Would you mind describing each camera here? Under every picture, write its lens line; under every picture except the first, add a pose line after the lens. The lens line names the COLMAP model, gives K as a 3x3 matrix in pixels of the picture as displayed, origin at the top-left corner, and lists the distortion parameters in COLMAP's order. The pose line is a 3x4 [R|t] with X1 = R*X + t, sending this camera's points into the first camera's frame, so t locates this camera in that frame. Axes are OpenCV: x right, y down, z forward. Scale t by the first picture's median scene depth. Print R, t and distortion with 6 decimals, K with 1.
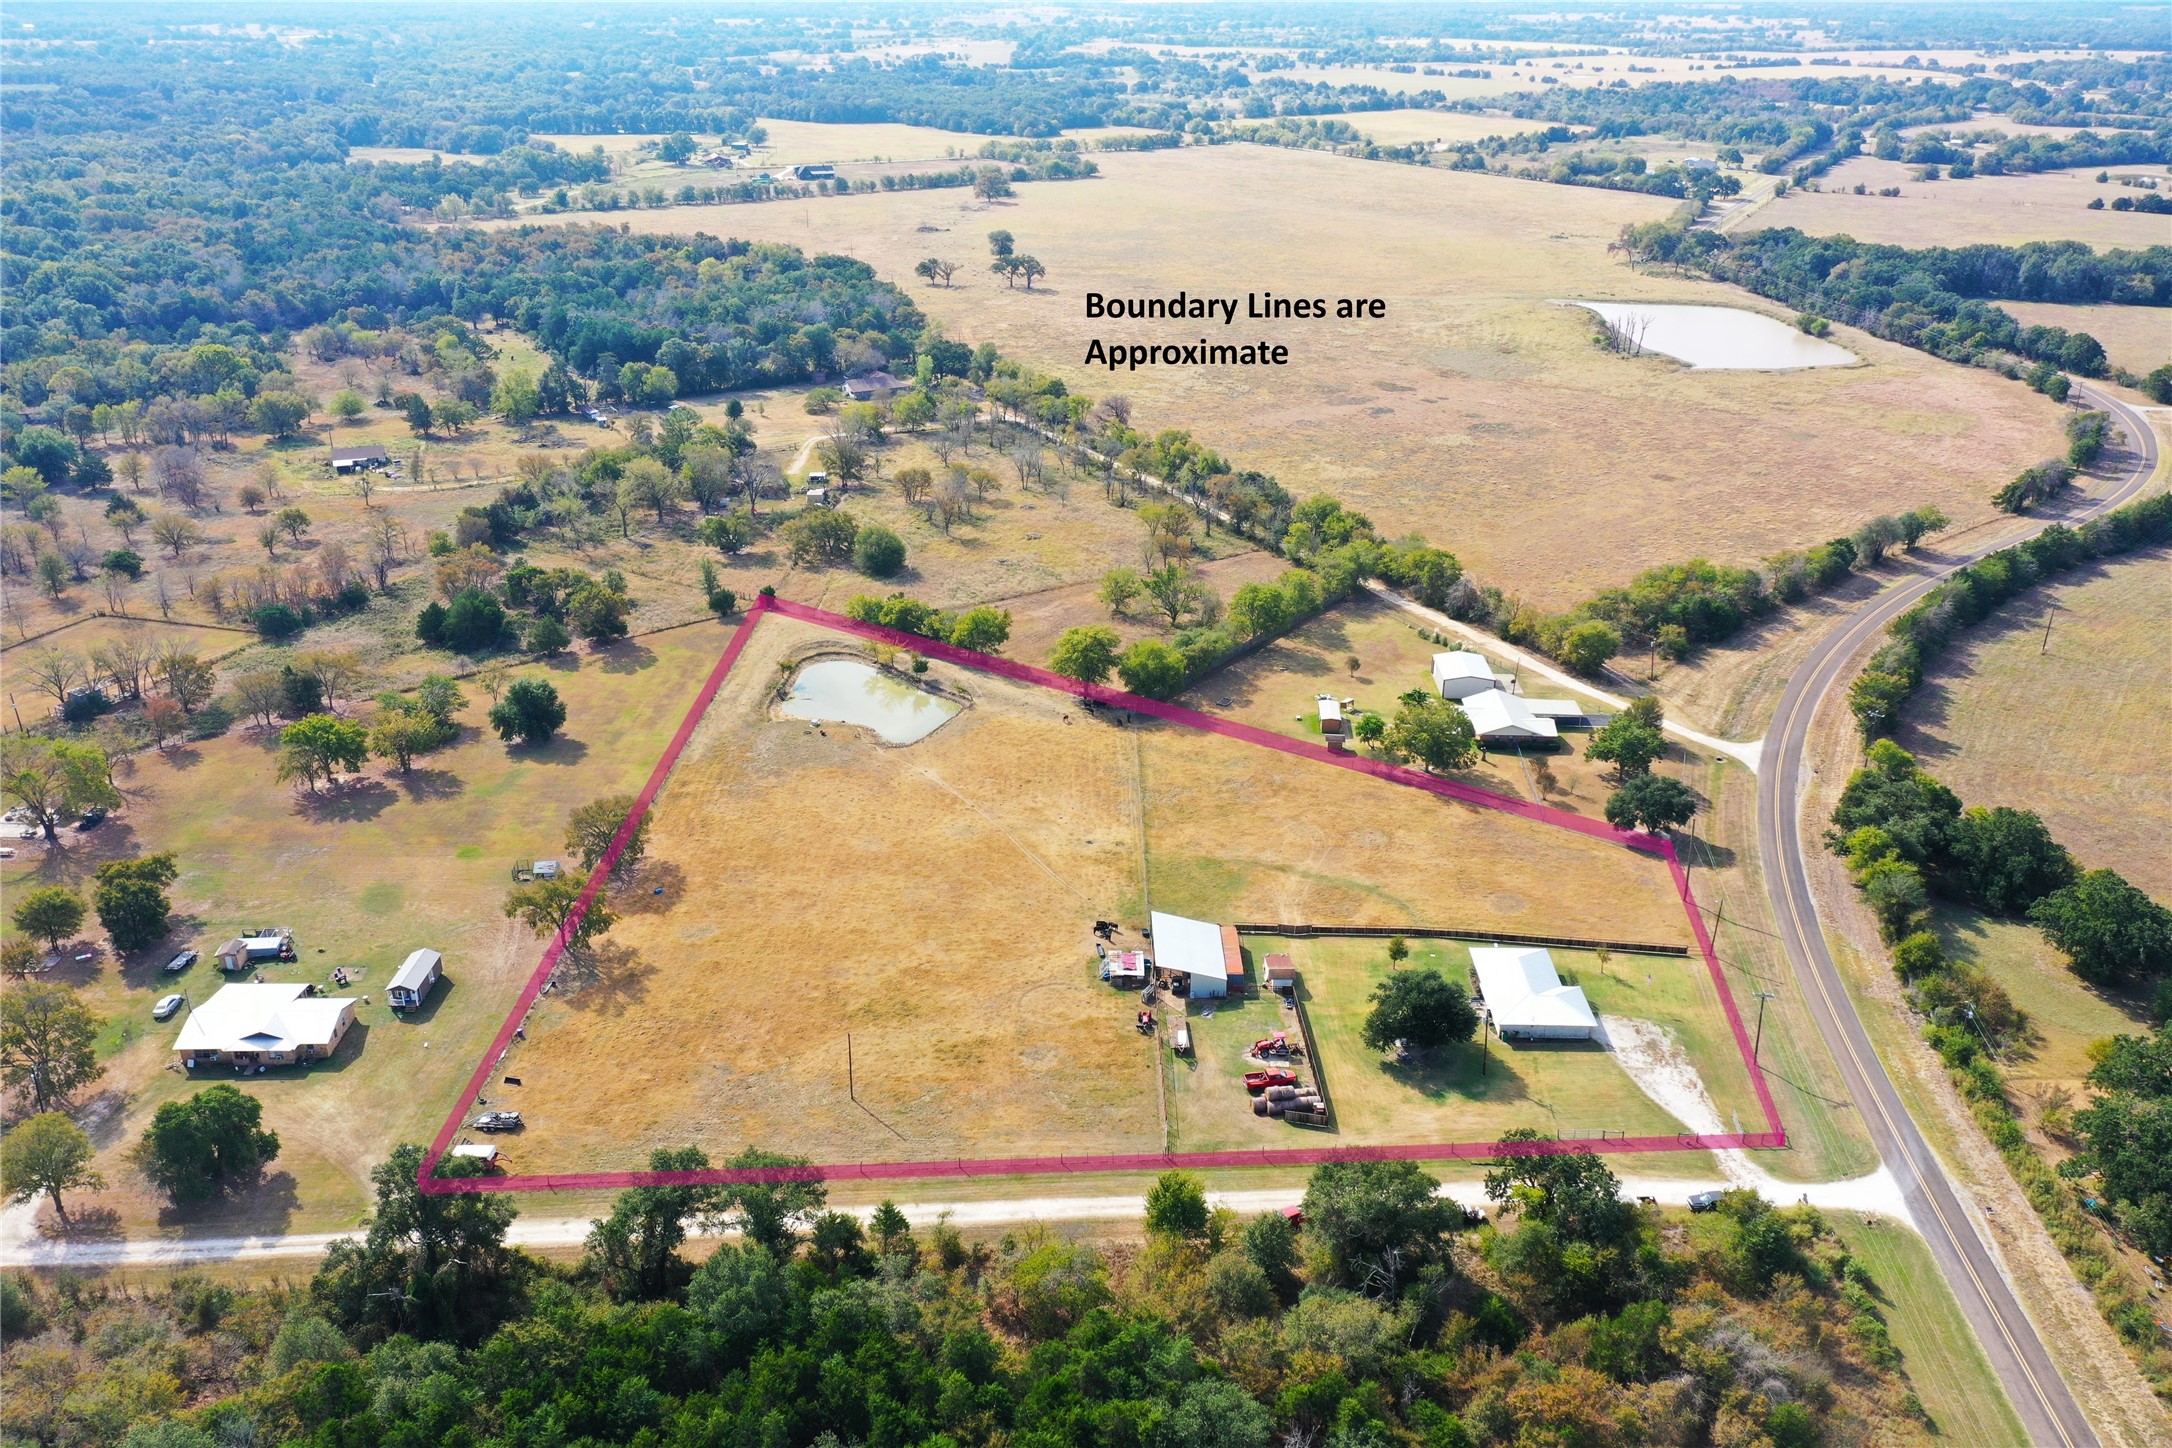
lens RADIAL K [[1725.1, 0, 1089.2], [0, 1725.1, 716.3], [0, 0, 1]] dist [0.020435, 0.004575]
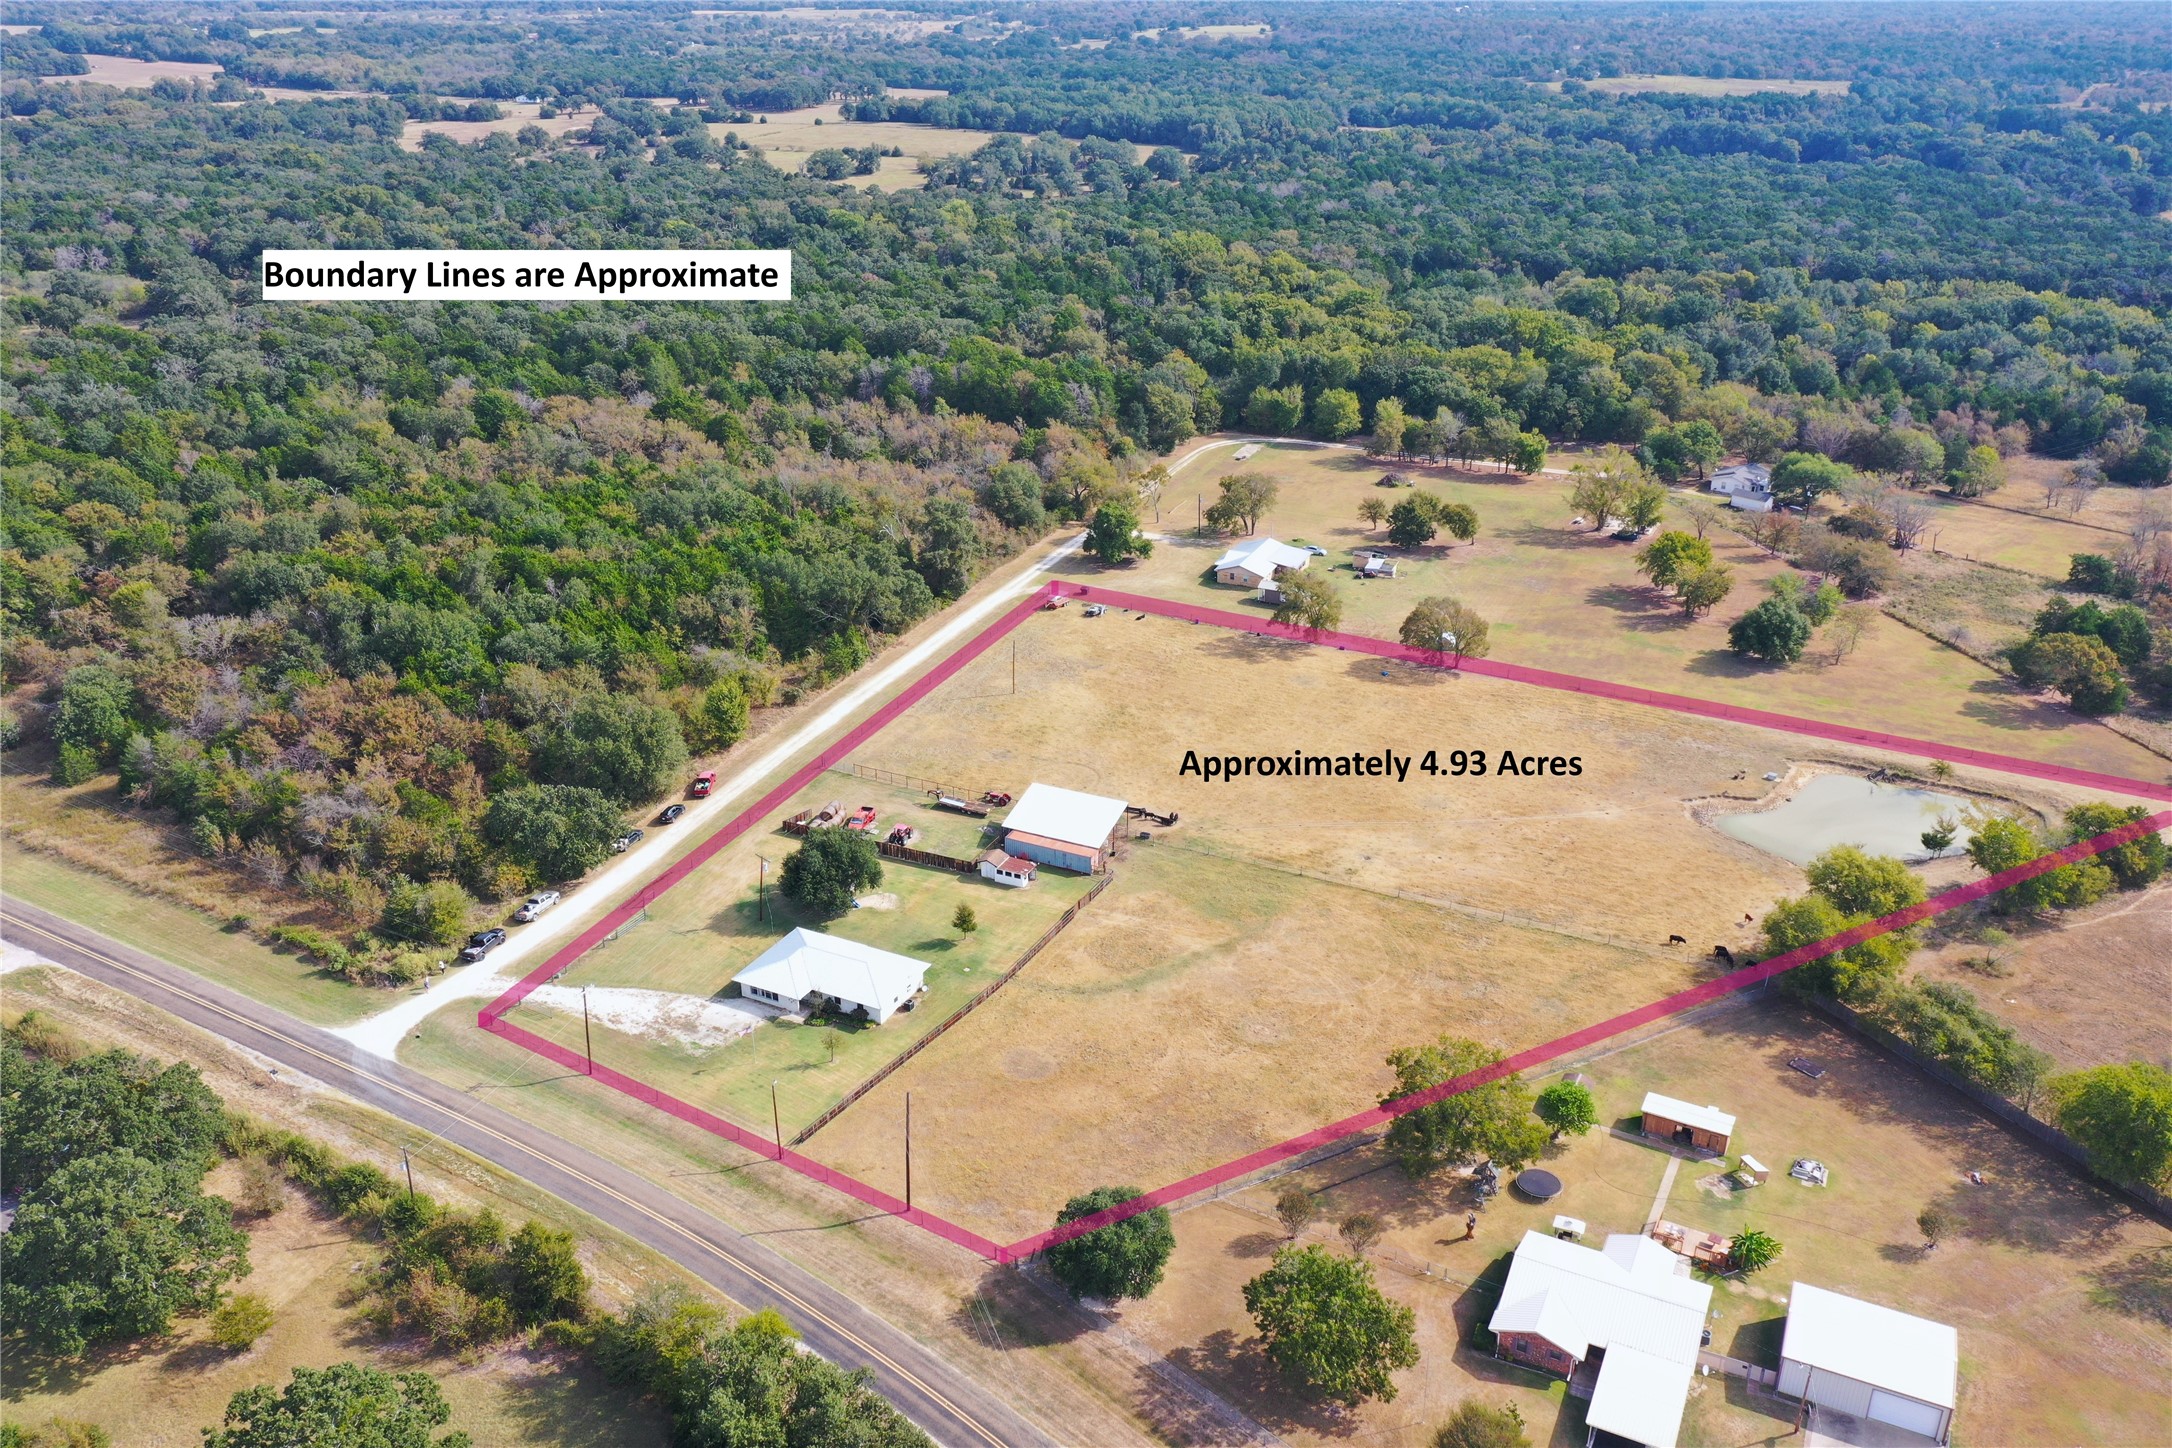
lens RADIAL K [[1725.1, 0, 1089.2], [0, 1725.1, 716.3], [0, 0, 1]] dist [0.020435, 0.004575]
pose [[-0.422444, 0.356830, -0.833195, 0.721641], [-0.367670, 0.772758, 0.517362, -0.360227], [0.828468, 0.524897, -0.195251, 0.996310]]
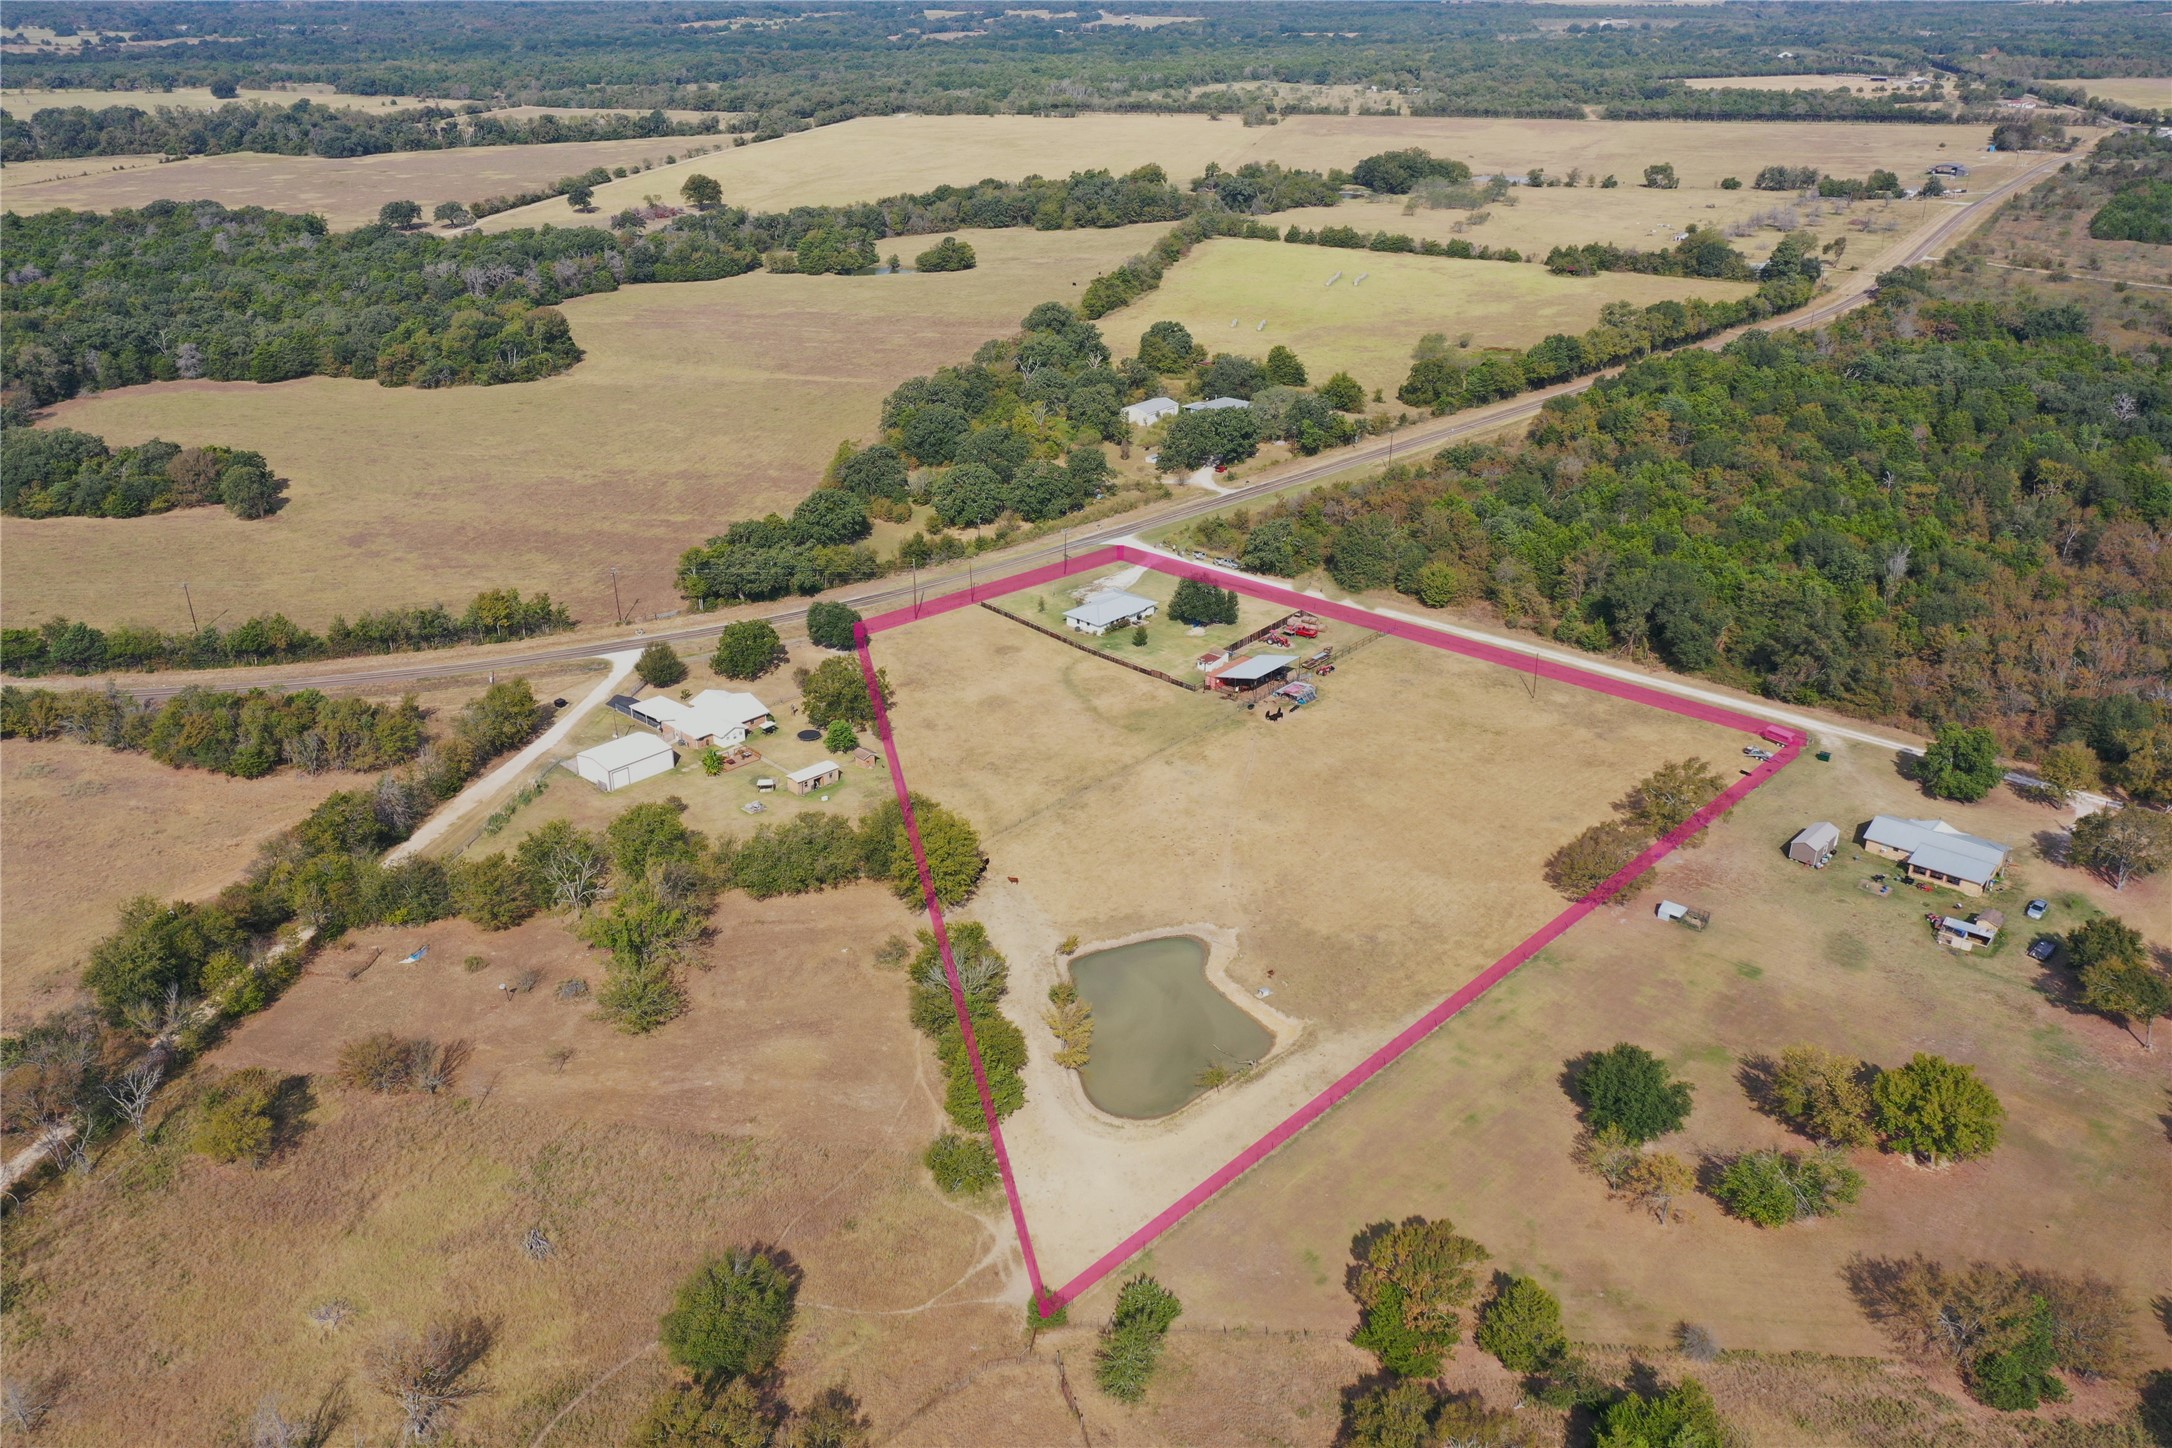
lens RADIAL K [[1725.1, 0, 1089.2], [0, 1725.1, 716.3], [0, 0, 1]] dist [0.020435, 0.004575]
pose [[-0.744676, -0.276026, 0.607673, -0.595432], [0.256761, 0.721924, 0.642572, -0.654410], [-0.616061, 0.634535, -0.466727, 1.494685]]
